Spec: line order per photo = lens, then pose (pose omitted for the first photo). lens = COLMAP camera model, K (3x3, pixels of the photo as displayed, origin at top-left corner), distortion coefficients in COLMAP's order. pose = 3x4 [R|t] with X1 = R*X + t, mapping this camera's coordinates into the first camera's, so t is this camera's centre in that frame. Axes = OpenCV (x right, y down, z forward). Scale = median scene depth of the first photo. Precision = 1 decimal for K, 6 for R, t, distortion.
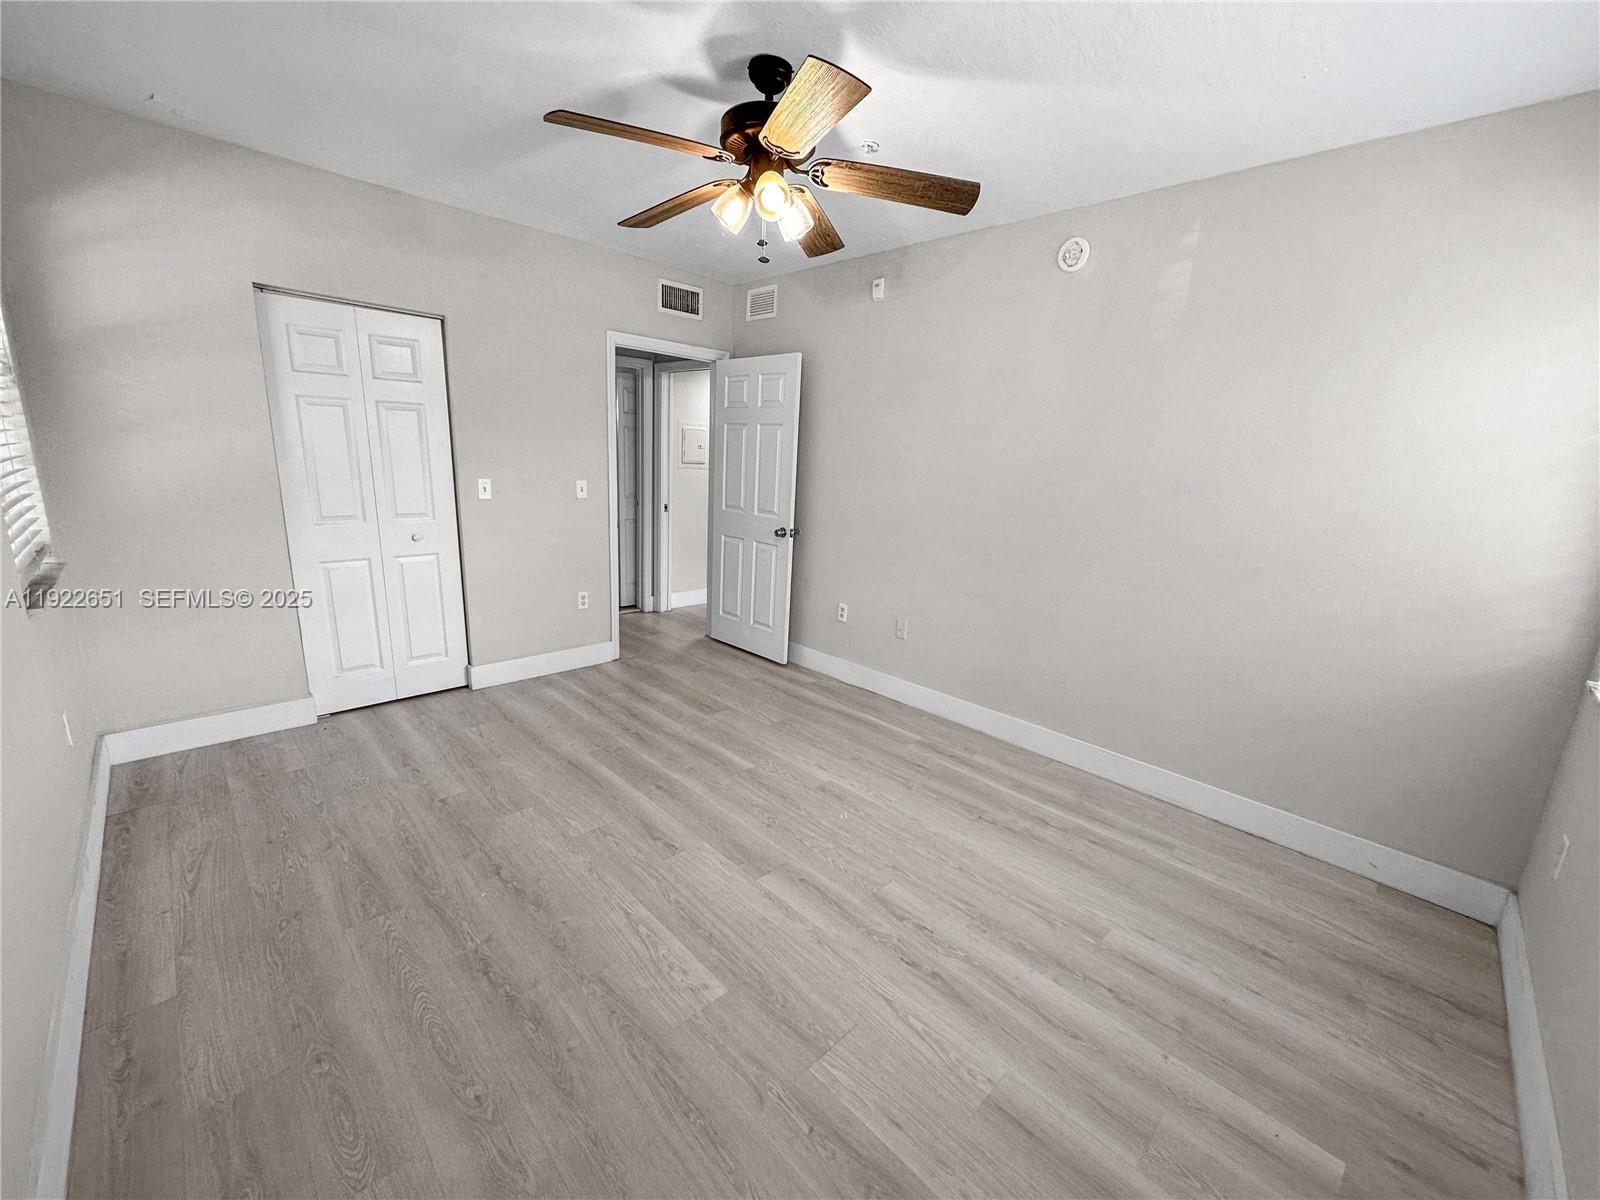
lens RADIAL K [[632.8, 0, 795.8], [0, 632.8, 602.4], [0, 0, 1]] dist [-0.000648, 0.000063]
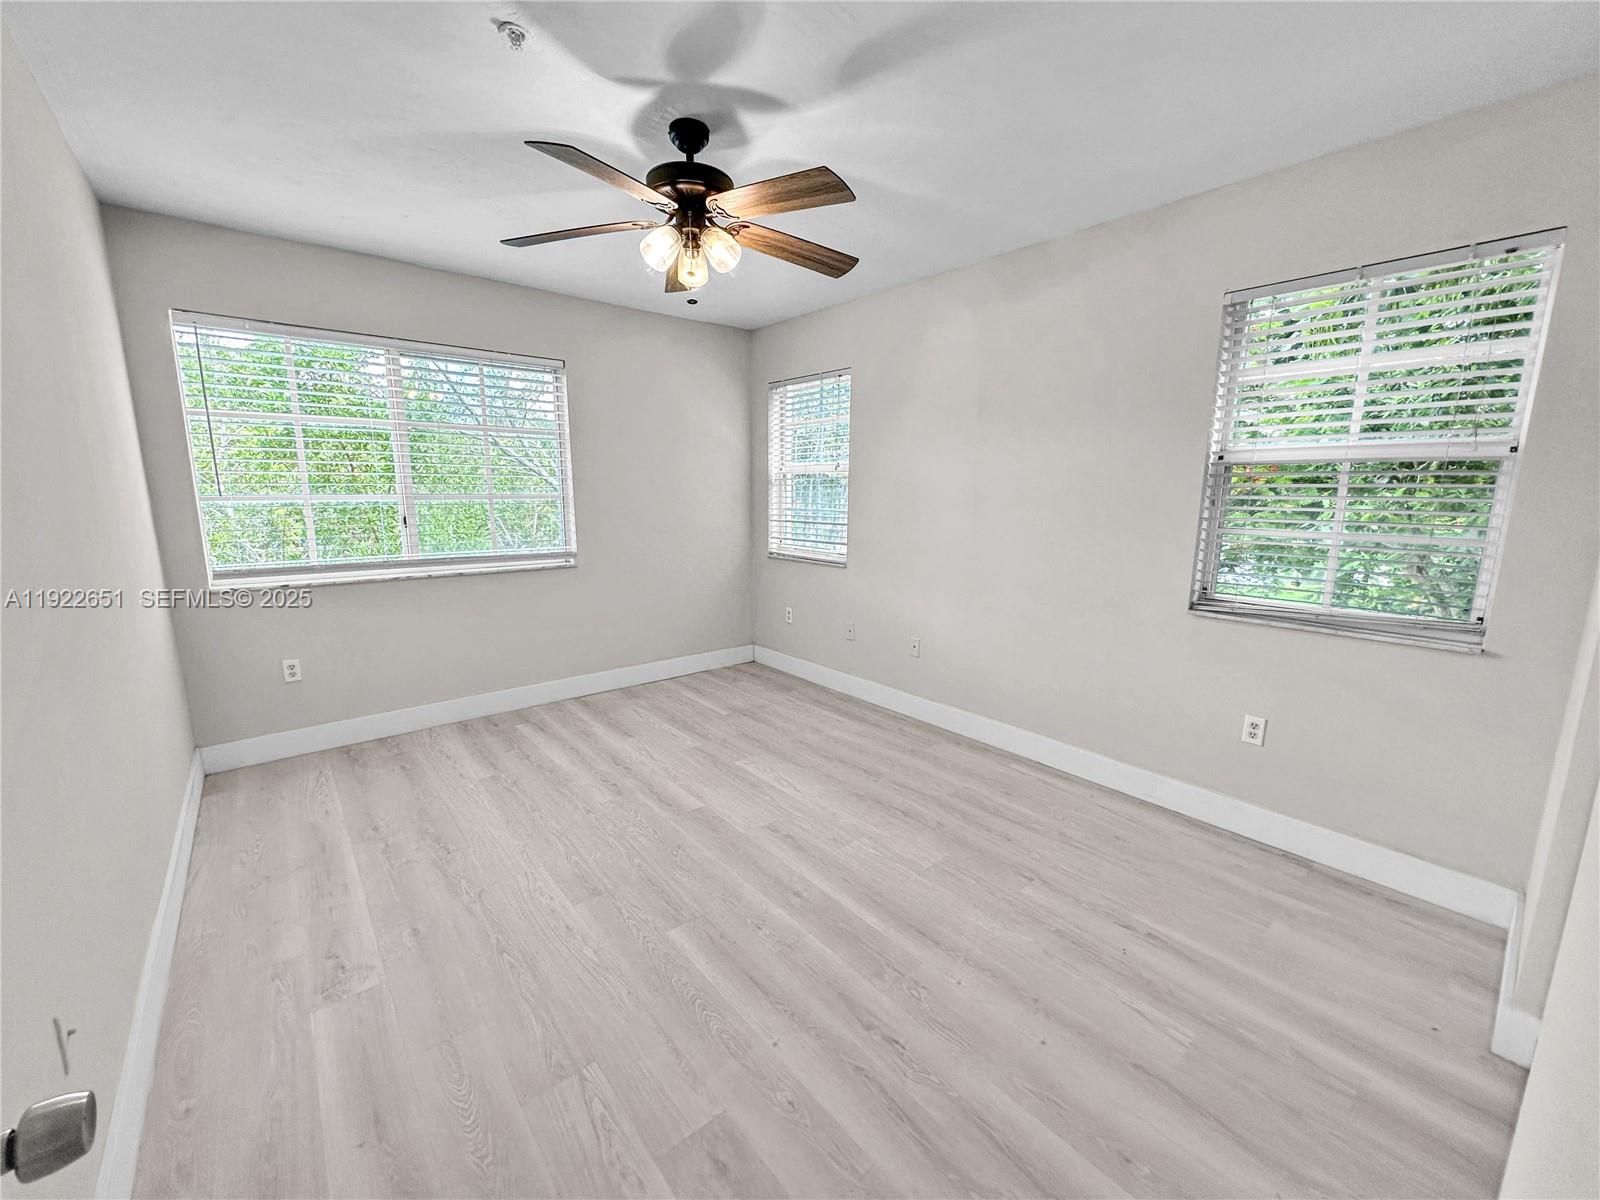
lens RADIAL K [[632.8, 0, 803.7], [0, 632.8, 598.2], [0, 0, 1]] dist [-0.000648, 0.000063]
pose [[-0.996122, -0.066862, 0.057186, -0.291057], [-0.038733, 0.916864, 0.397317, -0.446617], [-0.078997, 0.393561, -0.915898, 1.885651]]
